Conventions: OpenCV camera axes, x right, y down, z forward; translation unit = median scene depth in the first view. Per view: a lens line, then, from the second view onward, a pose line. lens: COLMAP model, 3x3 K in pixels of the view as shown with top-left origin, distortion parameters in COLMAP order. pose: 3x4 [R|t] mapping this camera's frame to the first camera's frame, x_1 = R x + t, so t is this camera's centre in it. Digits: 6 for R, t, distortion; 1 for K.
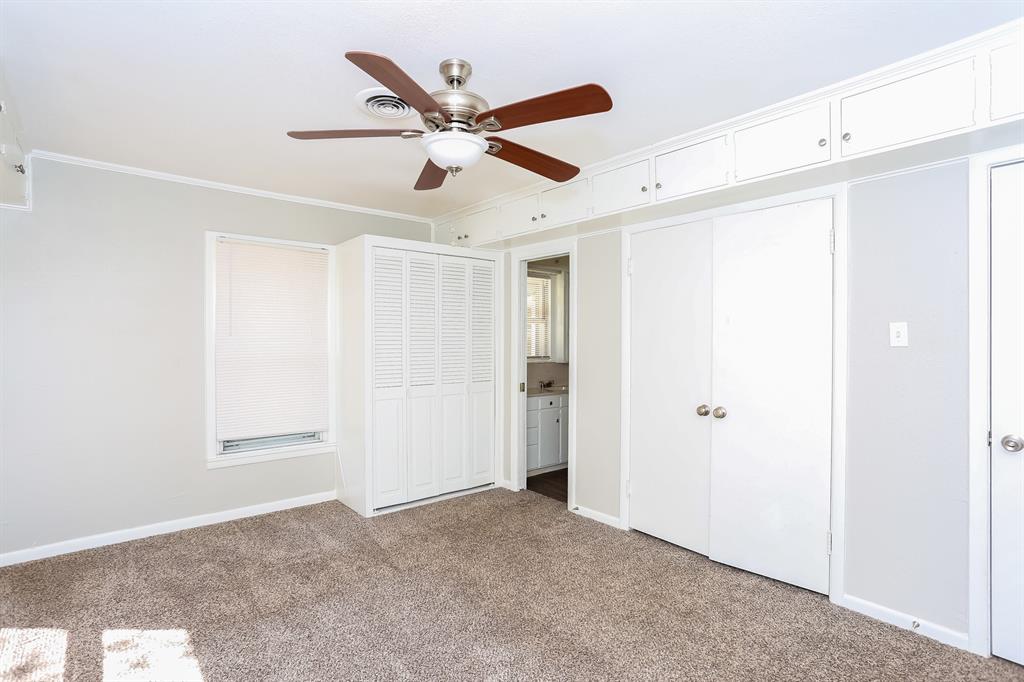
lens RADIAL K [[509.8, 0, 512.0], [0, 509.8, 341.0], [0, 0, 1]] dist [-0.001855, 0.000459]
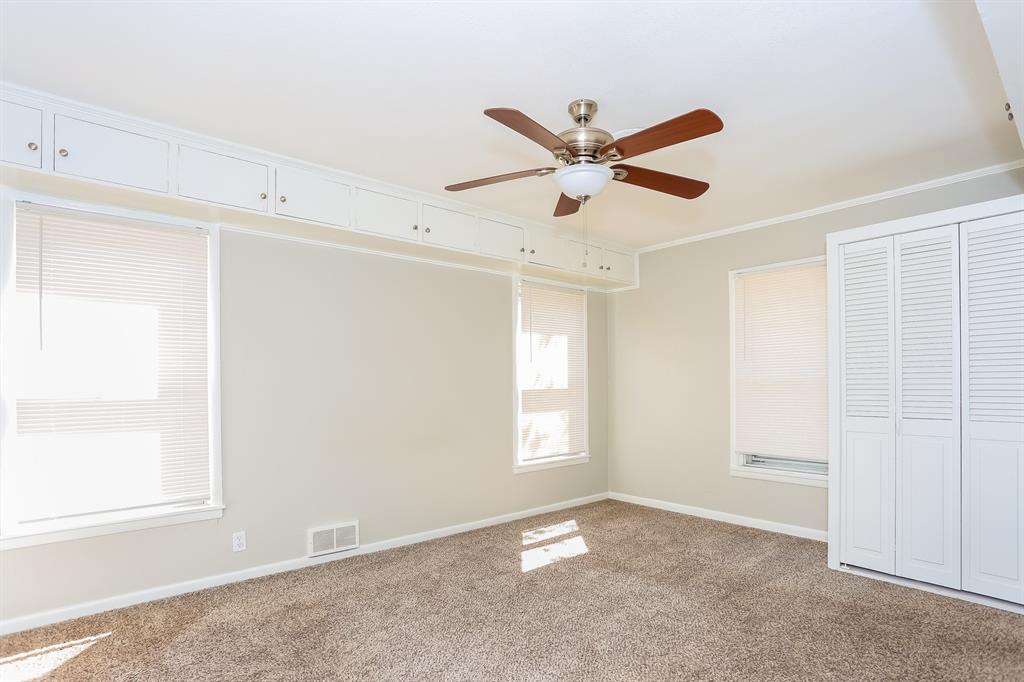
lens RADIAL K [[527.4, 0, 510.0], [0, 527.4, 382.6], [0, 0, 1]] dist [-0.001228, -0.000007]
pose [[0.025339, -0.001093, -0.999678, 0.671012], [0.003687, 0.999993, -0.001000, 0.043202], [0.999672, -0.003661, 0.025343, 0.520983]]
